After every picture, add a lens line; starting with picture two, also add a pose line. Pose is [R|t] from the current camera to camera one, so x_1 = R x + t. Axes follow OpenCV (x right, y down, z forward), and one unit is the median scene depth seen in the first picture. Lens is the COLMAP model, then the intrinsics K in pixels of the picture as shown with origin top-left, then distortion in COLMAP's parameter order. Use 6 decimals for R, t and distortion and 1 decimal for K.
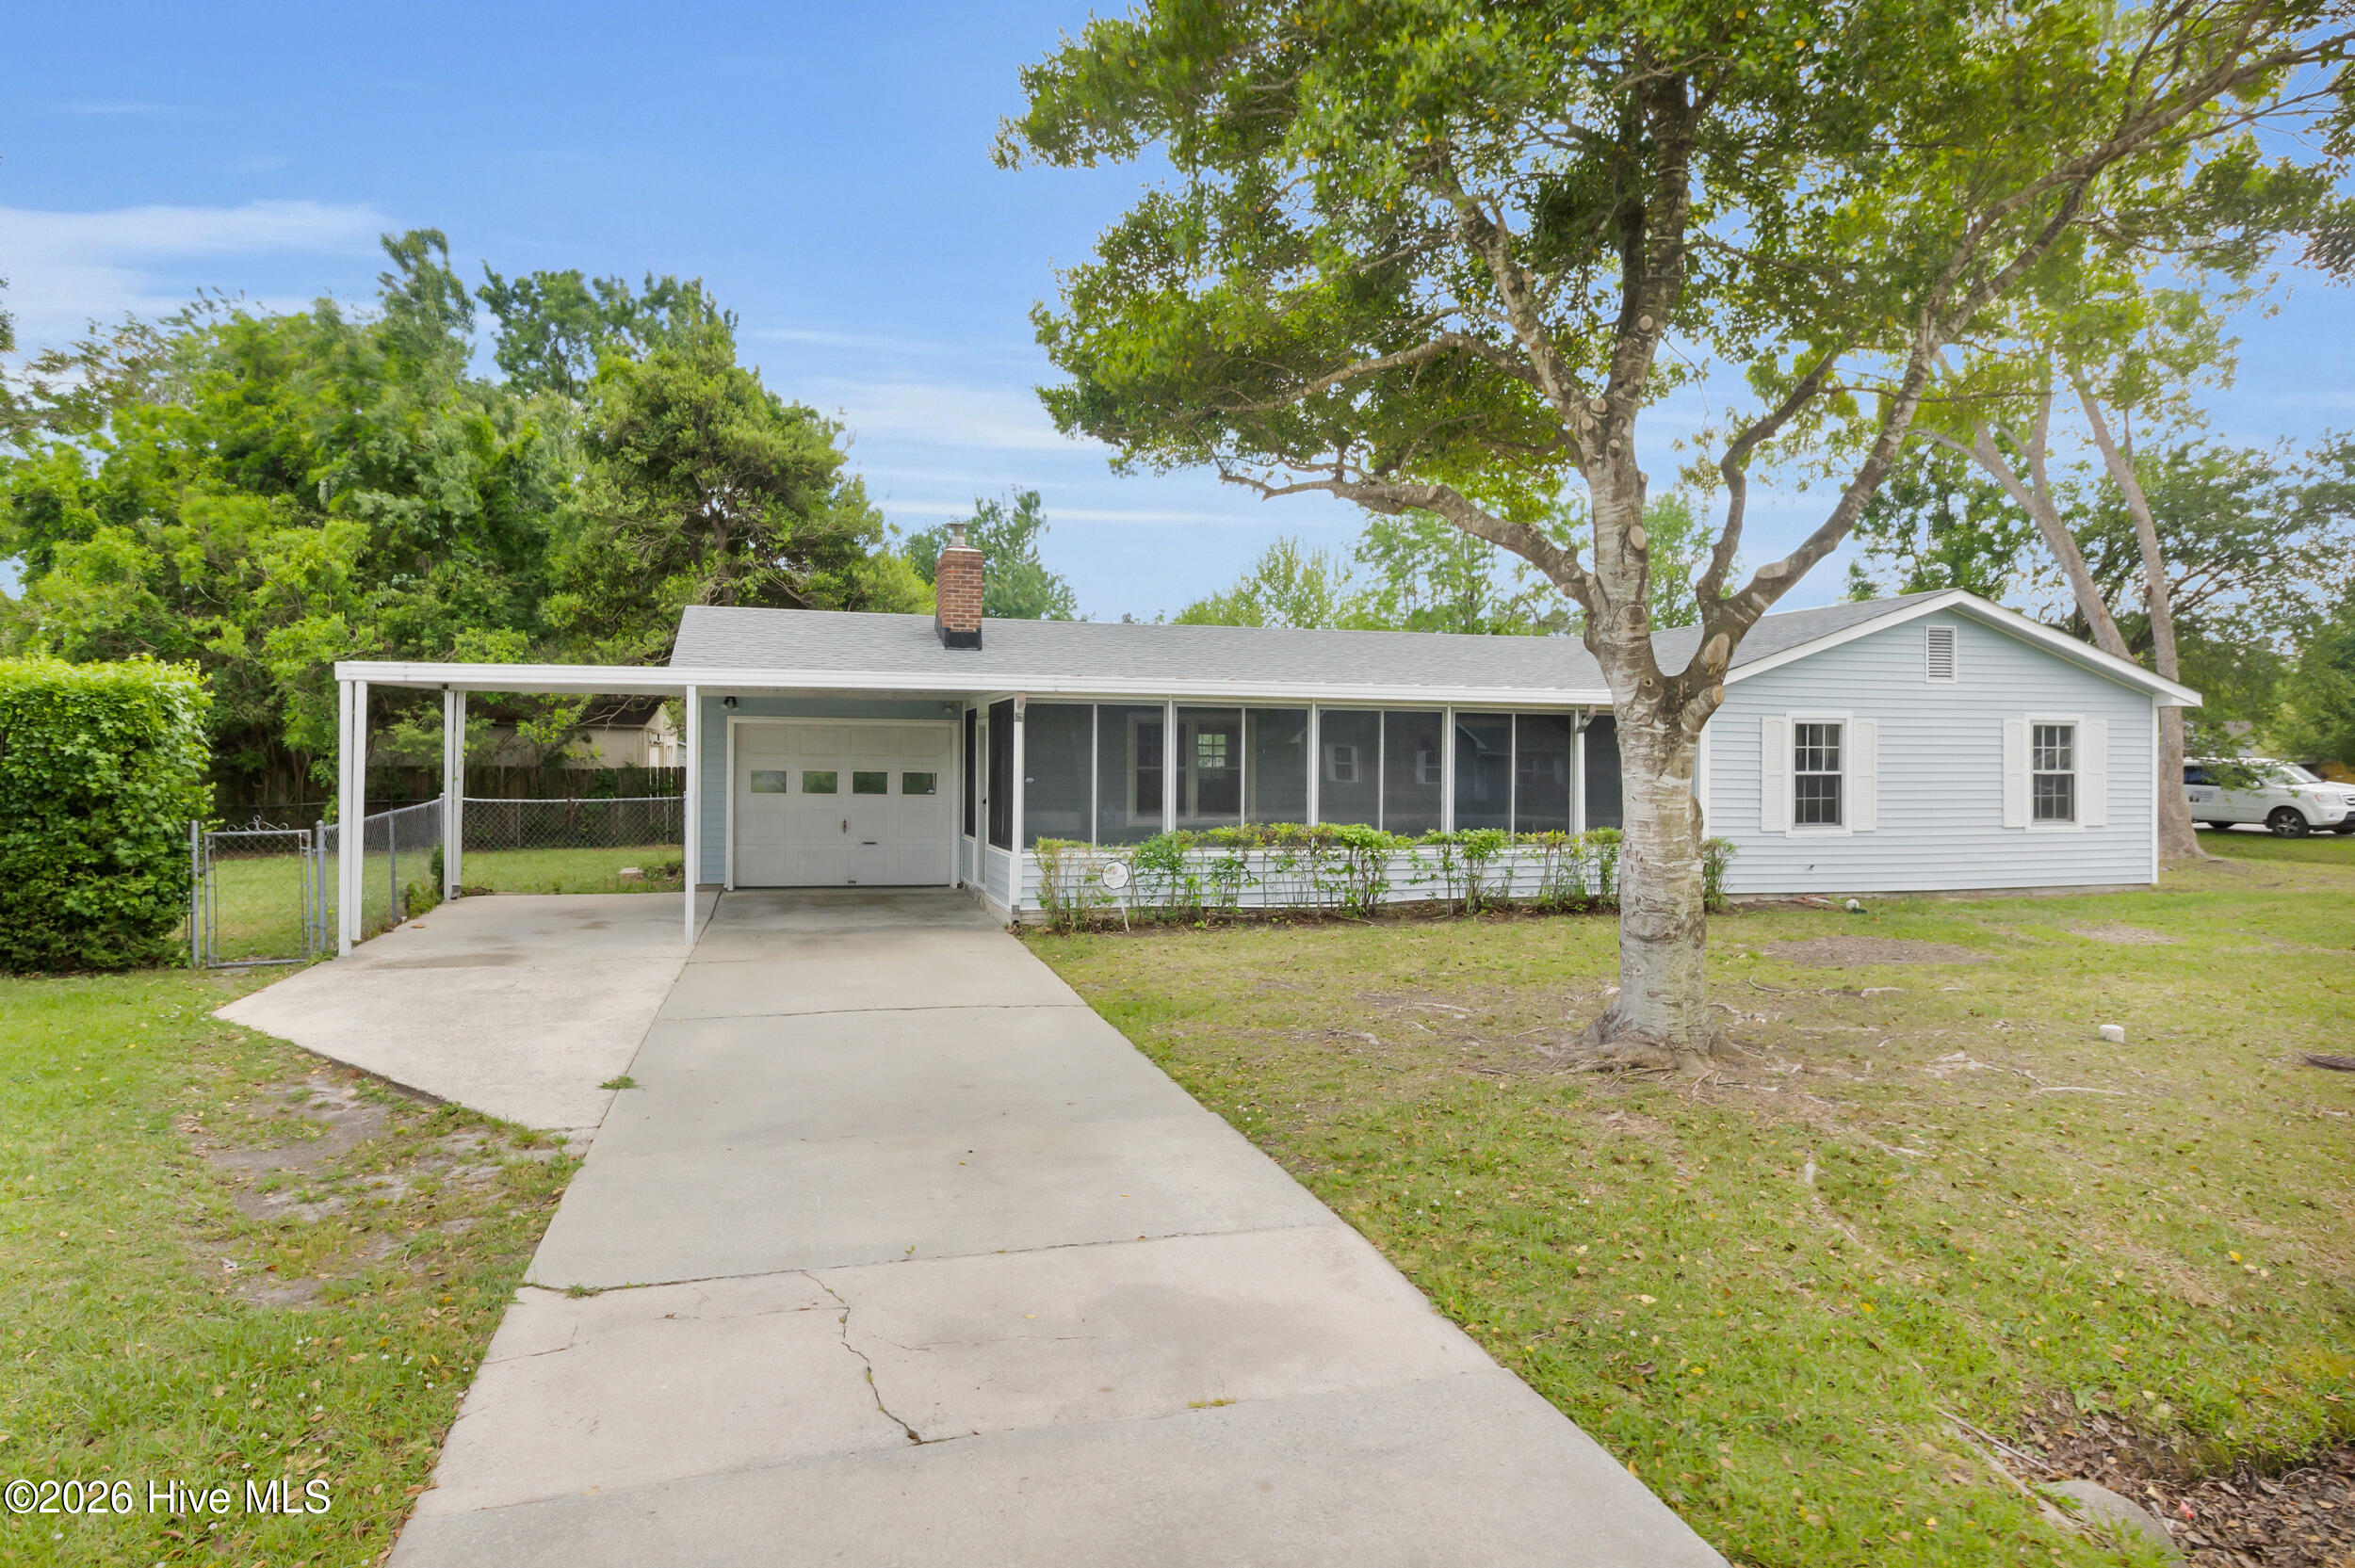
lens RADIAL K [[1498.2, 0, 1189.5], [0, 1498.2, 778.4], [0, 0, 1]] dist [-0.002763, 0.005248]
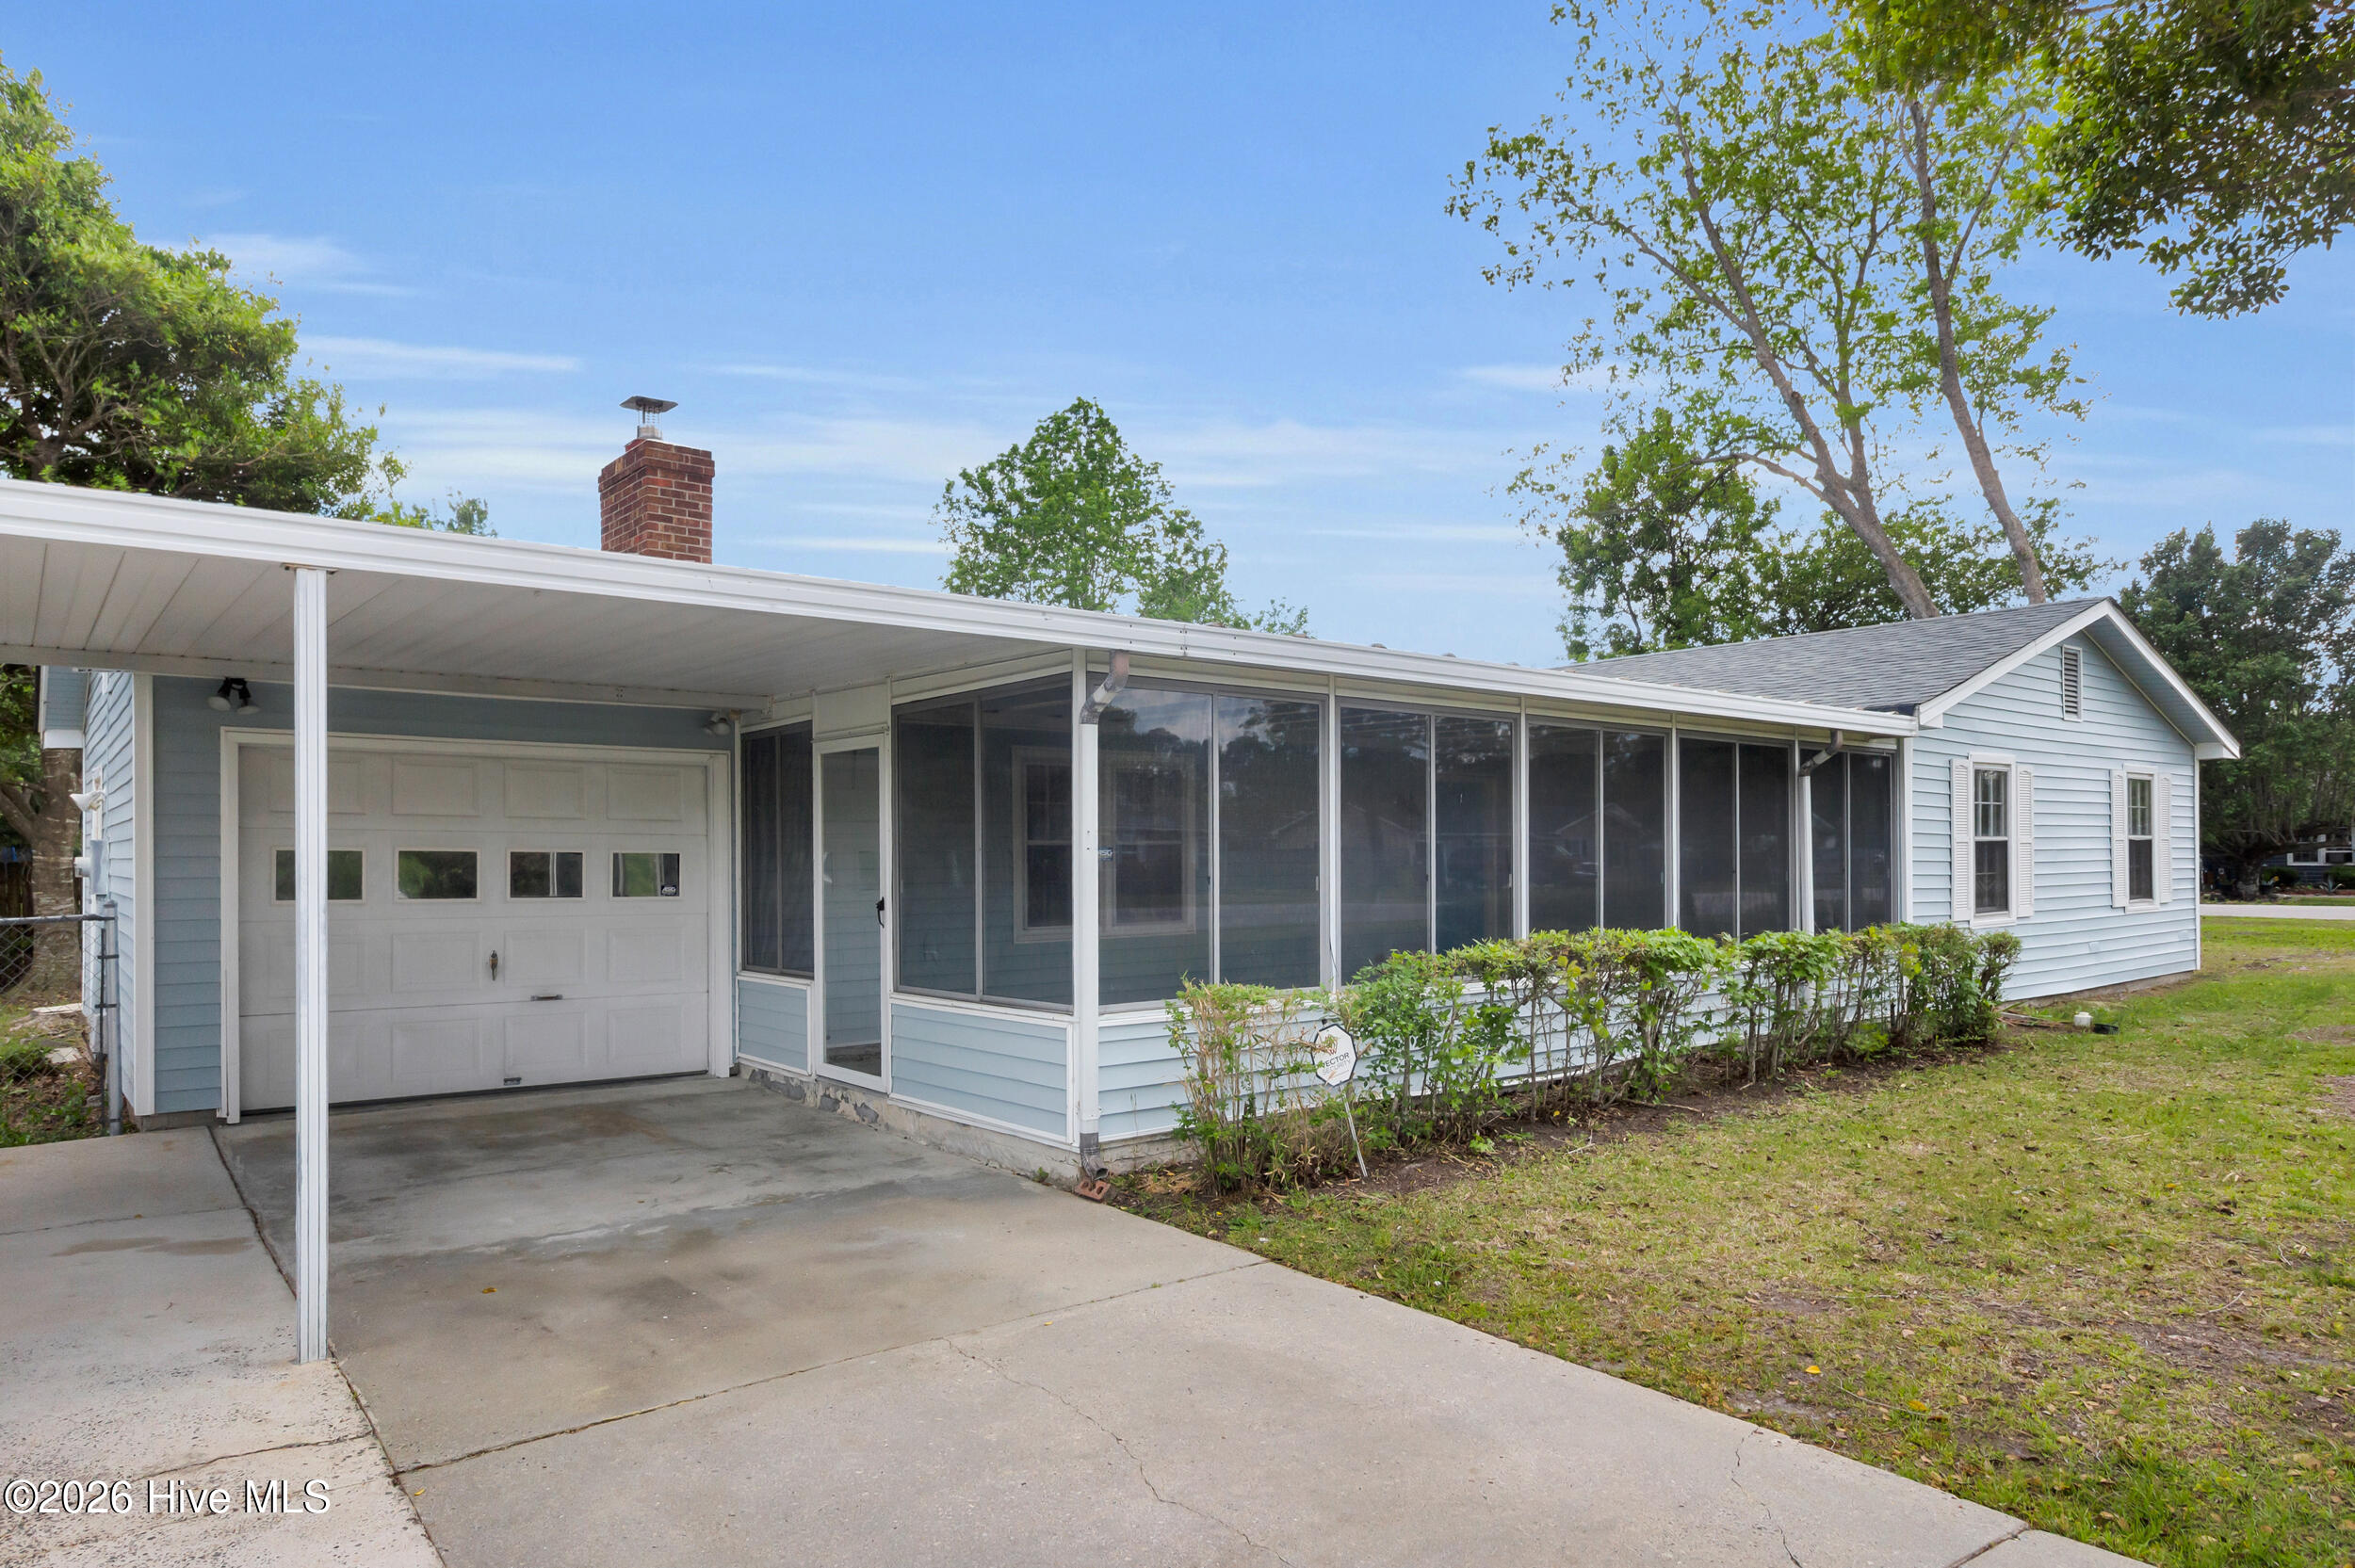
lens RADIAL K [[1498.2, 0, 1187.6], [0, 1498.2, 857.1], [0, 0, 1]] dist [-0.002763, 0.005248]
pose [[0.916684, -0.011360, 0.399452, -0.217435], [0.016755, 0.999809, -0.010019, 0.005771], [-0.399262, 0.015877, 0.916700, 0.468281]]
